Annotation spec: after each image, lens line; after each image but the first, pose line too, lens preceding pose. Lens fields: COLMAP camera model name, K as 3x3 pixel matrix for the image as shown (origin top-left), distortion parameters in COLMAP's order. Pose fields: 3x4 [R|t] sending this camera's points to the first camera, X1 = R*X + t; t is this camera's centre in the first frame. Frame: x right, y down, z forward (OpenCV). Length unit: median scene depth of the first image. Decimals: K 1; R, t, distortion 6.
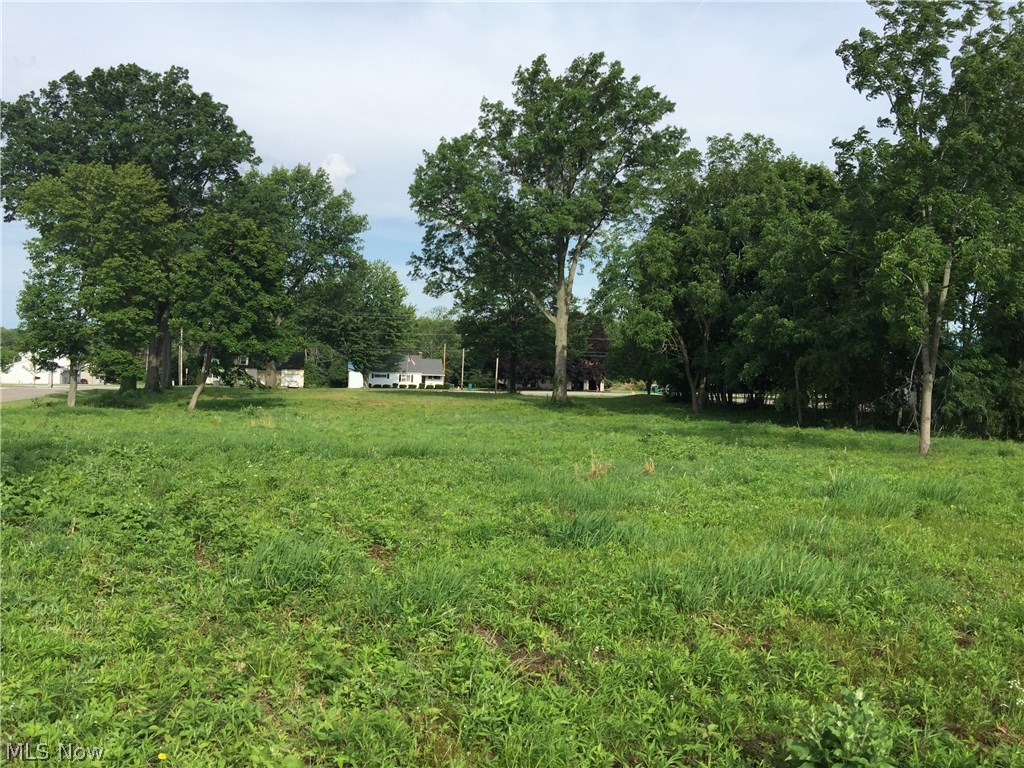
lens RADIAL K [[851.1, 0, 513.1], [0, 851.1, 356.7], [0, 0, 1]] dist [0.004135, -0.002256]
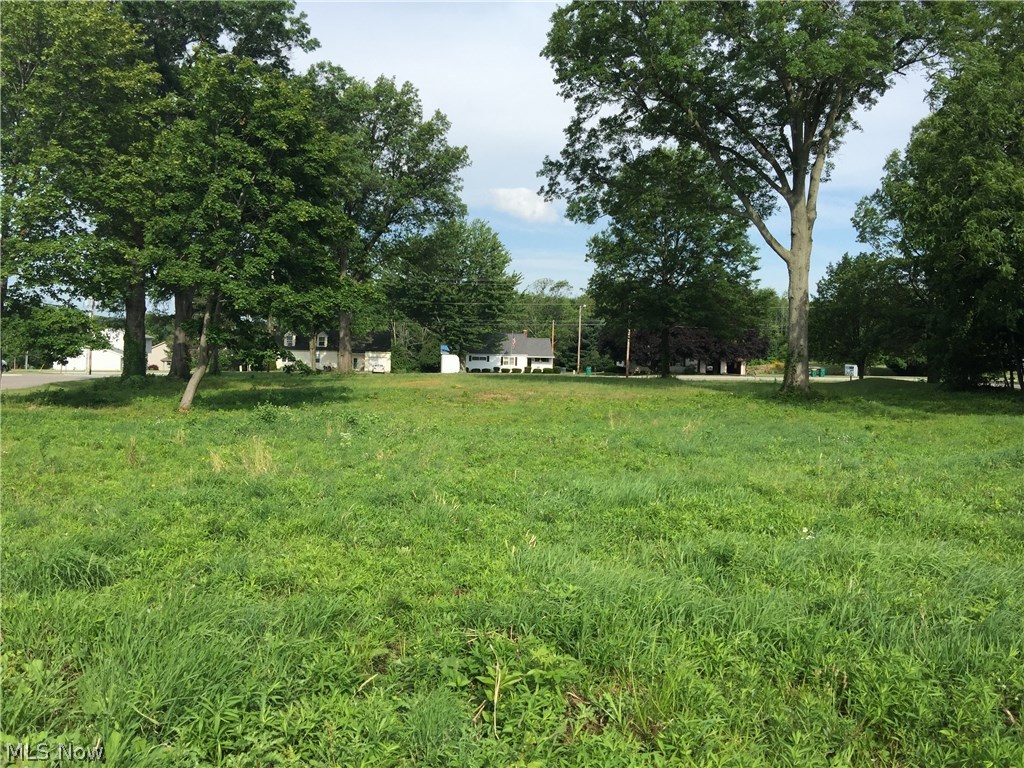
lens RADIAL K [[872.5, 0, 514.4], [0, 872.5, 329.9], [0, 0, 1]] dist [-0.009855, -0.007685]
pose [[0.994414, -0.011044, -0.104971, -0.090714], [0.009745, 0.999870, -0.012875, 0.017928], [0.105099, 0.011780, 0.994392, 0.427383]]
